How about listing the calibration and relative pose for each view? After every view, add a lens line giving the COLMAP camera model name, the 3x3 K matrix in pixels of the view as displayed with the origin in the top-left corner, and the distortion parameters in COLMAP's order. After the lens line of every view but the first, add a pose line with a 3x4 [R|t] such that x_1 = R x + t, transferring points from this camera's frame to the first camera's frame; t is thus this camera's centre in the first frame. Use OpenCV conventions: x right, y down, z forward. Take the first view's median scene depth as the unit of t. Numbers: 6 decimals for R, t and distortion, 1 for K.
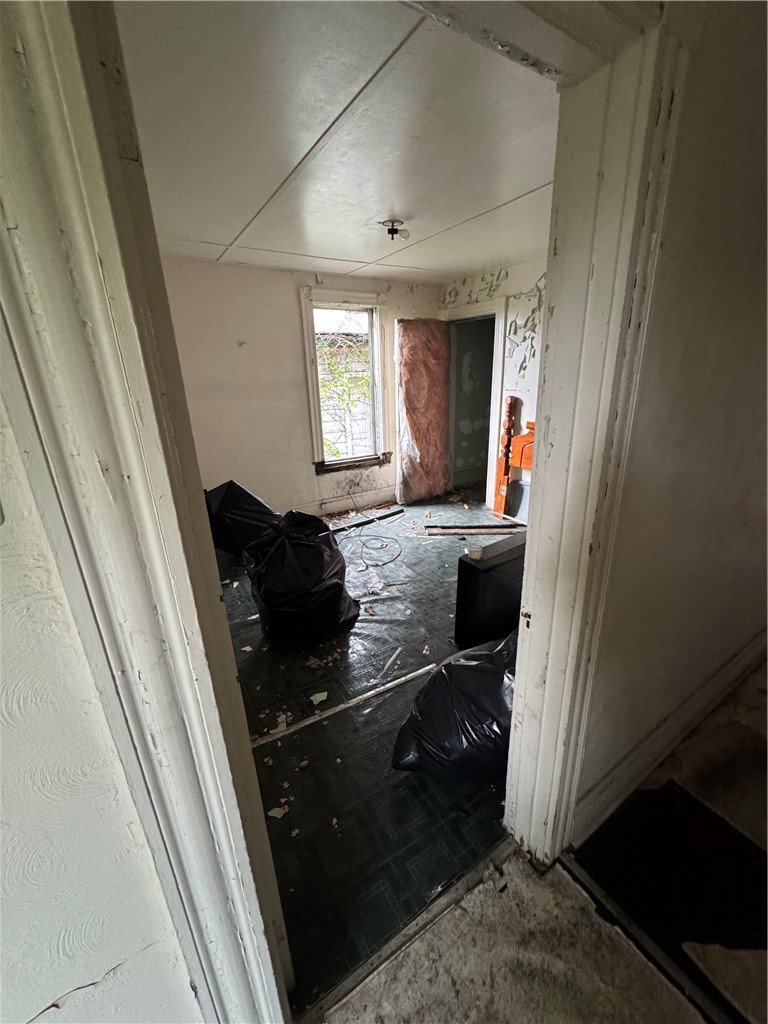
lens RADIAL K [[410.4, 0, 381.3], [0, 410.4, 511.9], [0, 0, 1]] dist [-0.001364, 0.000065]
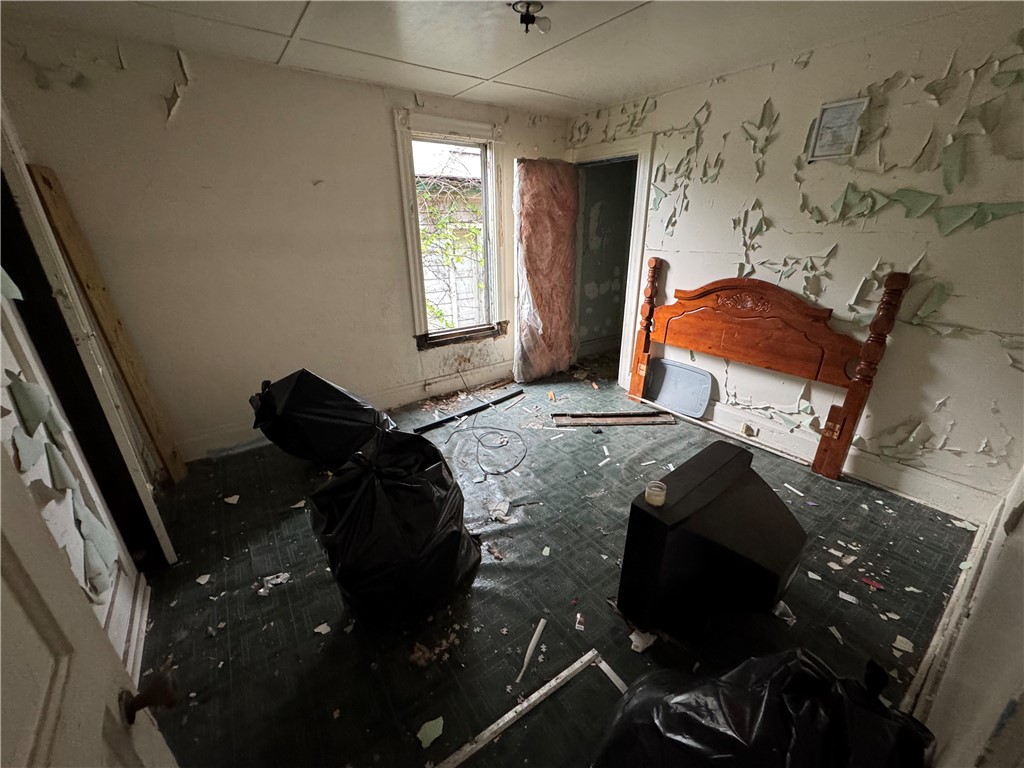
lens RADIAL K [[410.4, 0, 511.1], [0, 410.4, 387.0], [0, 0, 1]] dist [-0.001364, 0.000065]
pose [[0.997629, -0.004403, 0.068674, -0.030759], [0.000904, 0.998703, 0.050898, -0.059871], [-0.068809, -0.050715, 0.996340, 0.170509]]
